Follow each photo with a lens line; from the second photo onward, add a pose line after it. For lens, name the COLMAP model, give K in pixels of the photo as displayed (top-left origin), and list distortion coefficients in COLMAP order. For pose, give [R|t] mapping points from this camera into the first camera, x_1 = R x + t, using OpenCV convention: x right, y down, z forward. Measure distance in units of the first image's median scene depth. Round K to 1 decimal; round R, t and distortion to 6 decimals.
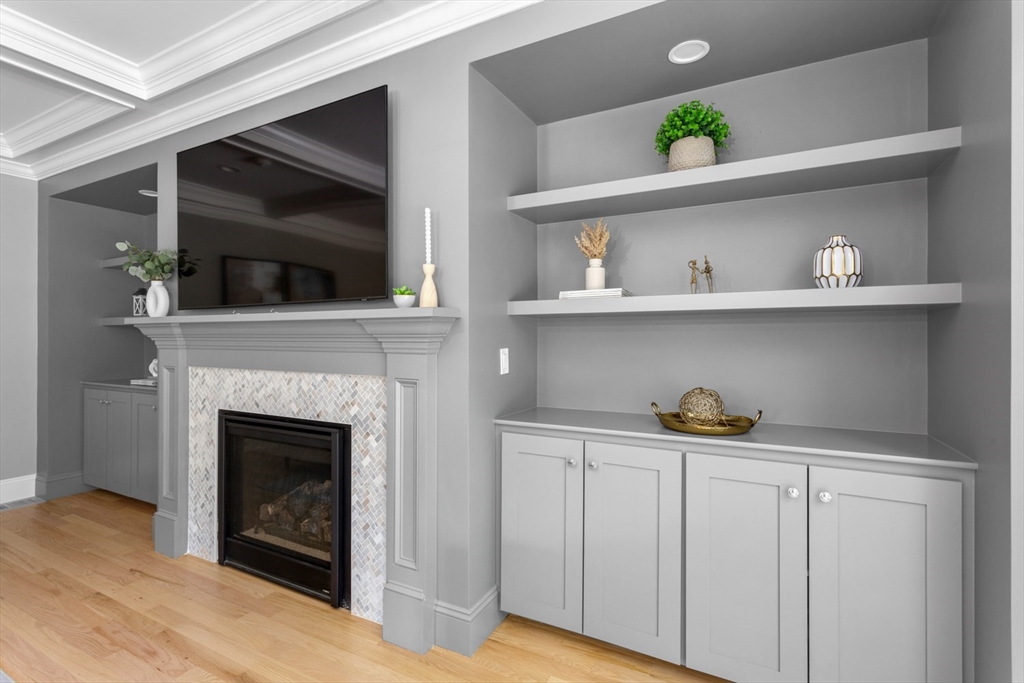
lens RADIAL K [[488.9, 0, 498.1], [0, 488.9, 337.3], [0, 0, 1]] dist [0.000122, 0.000069]
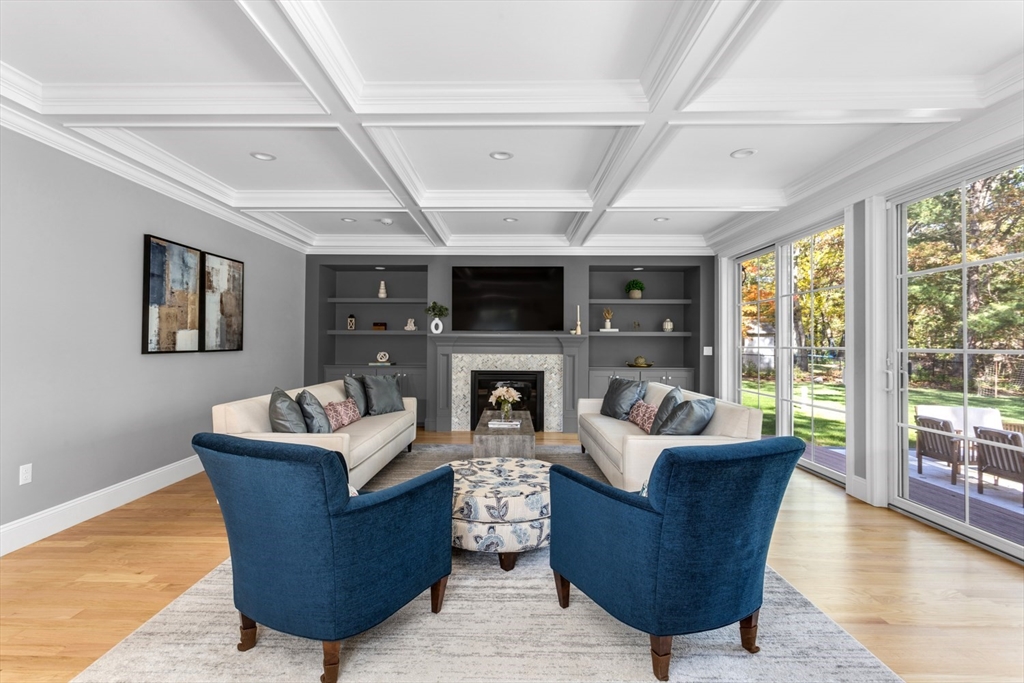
lens RADIAL K [[488.9, 0, 498.1], [0, 488.9, 337.3], [0, 0, 1]] dist [0.000122, 0.000069]
pose [[0.885144, 0.014087, 0.465105, -1.979364], [-0.008292, 0.999860, -0.014504, 0.015117], [-0.465244, 0.008982, 0.885137, -1.581777]]
